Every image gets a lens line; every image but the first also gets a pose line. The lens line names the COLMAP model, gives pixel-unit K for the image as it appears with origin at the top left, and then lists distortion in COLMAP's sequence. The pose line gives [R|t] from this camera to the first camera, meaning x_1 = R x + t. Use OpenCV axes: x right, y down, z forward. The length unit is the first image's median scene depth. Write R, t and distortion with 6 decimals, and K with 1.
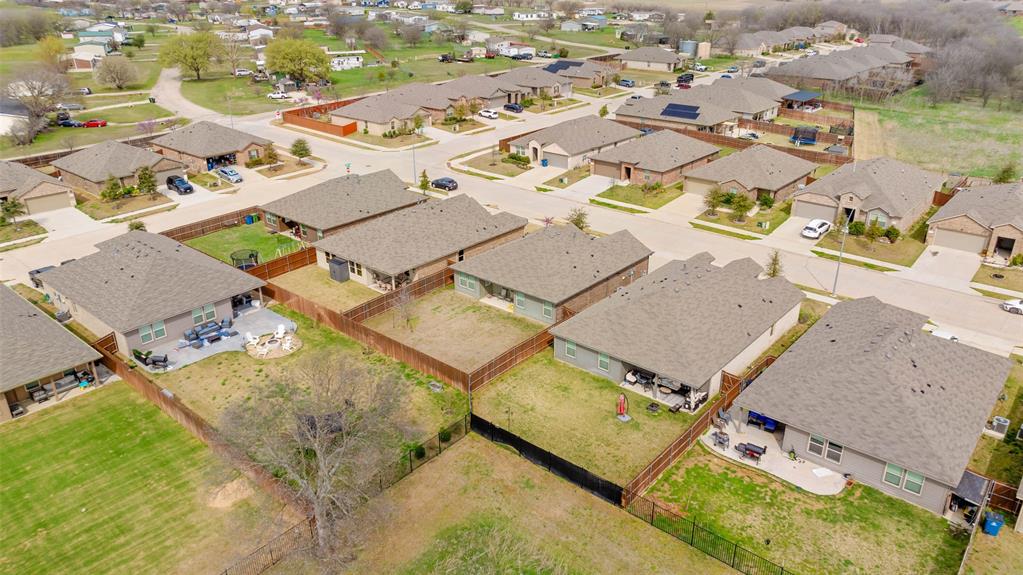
lens RADIAL K [[716.3, 0, 513.8], [0, 716.3, 291.3], [0, 0, 1]] dist [0.000669, 0.008167]
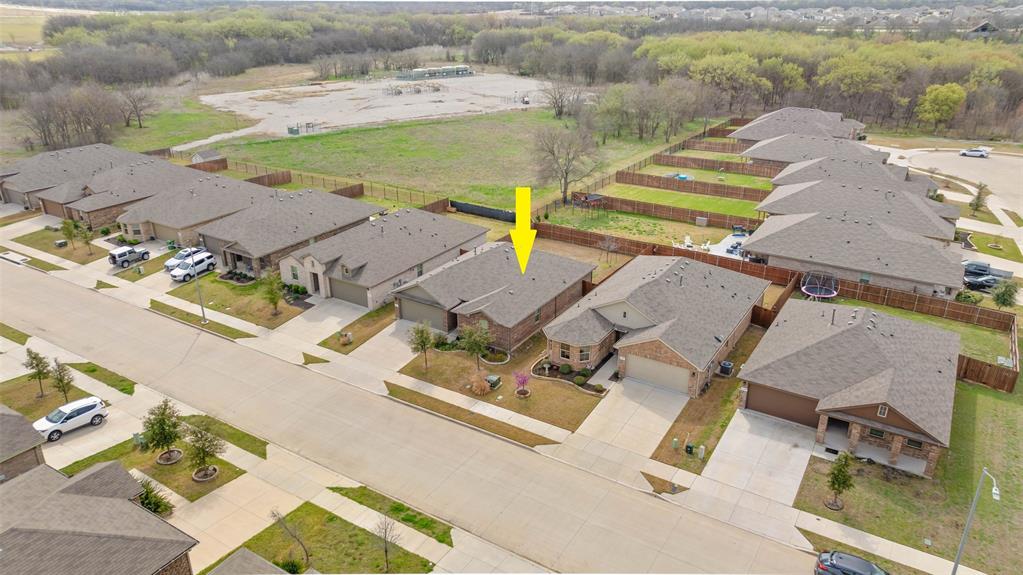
lens RADIAL K [[716.3, 0, 514.4], [0, 716.3, 284.3], [0, 0, 1]] dist [0.000669, 0.008167]
pose [[-0.989147, 0.062044, -0.133185, 0.115398], [-0.054672, 0.685952, 0.725590, -0.522990], [0.136377, 0.724997, -0.675115, 1.171749]]
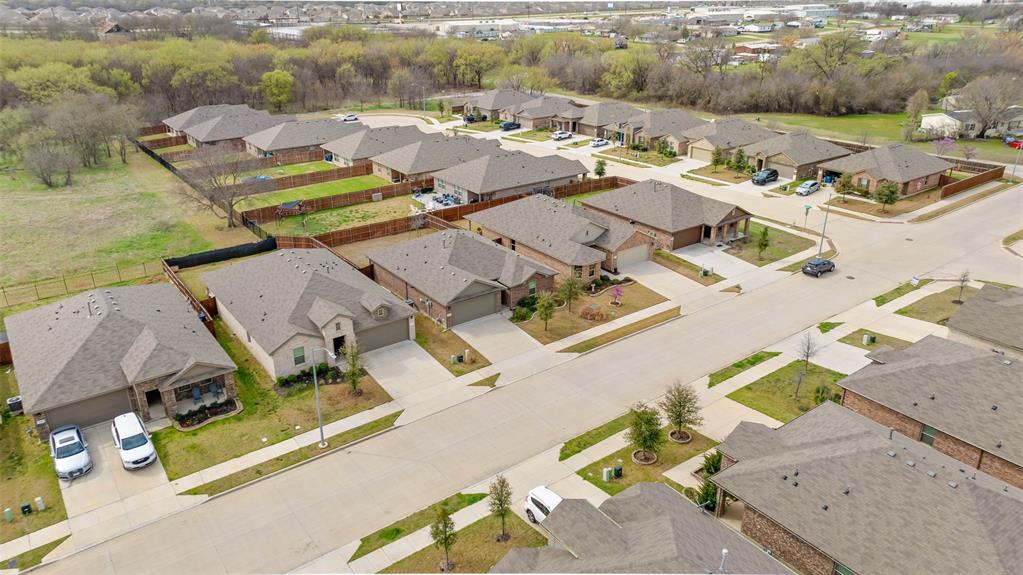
lens RADIAL K [[716.3, 0, 513.1], [0, 716.3, 284.1], [0, 0, 1]] dist [0.000669, 0.008167]
pose [[-0.219979, 0.381284, -0.897904, 0.690434], [-0.396510, 0.806036, 0.439415, -0.357258], [0.891285, 0.452690, -0.026128, 0.784861]]
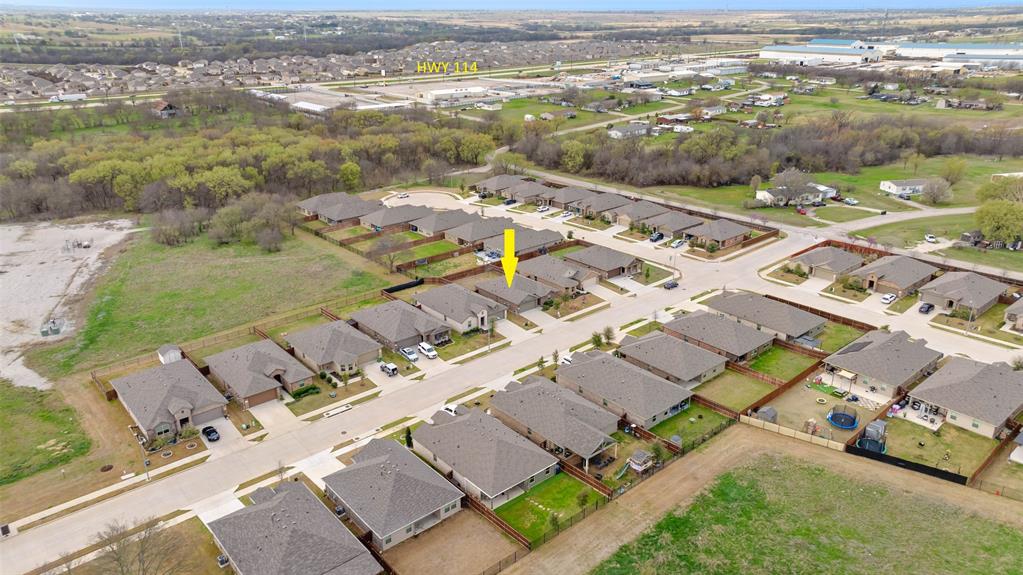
lens RADIAL K [[716.3, 0, 514.1], [0, 716.3, 289.3], [0, 0, 1]] dist [0.000669, 0.008167]
pose [[-0.146236, 0.366827, -0.918724, 1.607678], [-0.401225, 0.826899, 0.394027, -0.698660], [0.904231, 0.426236, 0.026258, 0.658795]]
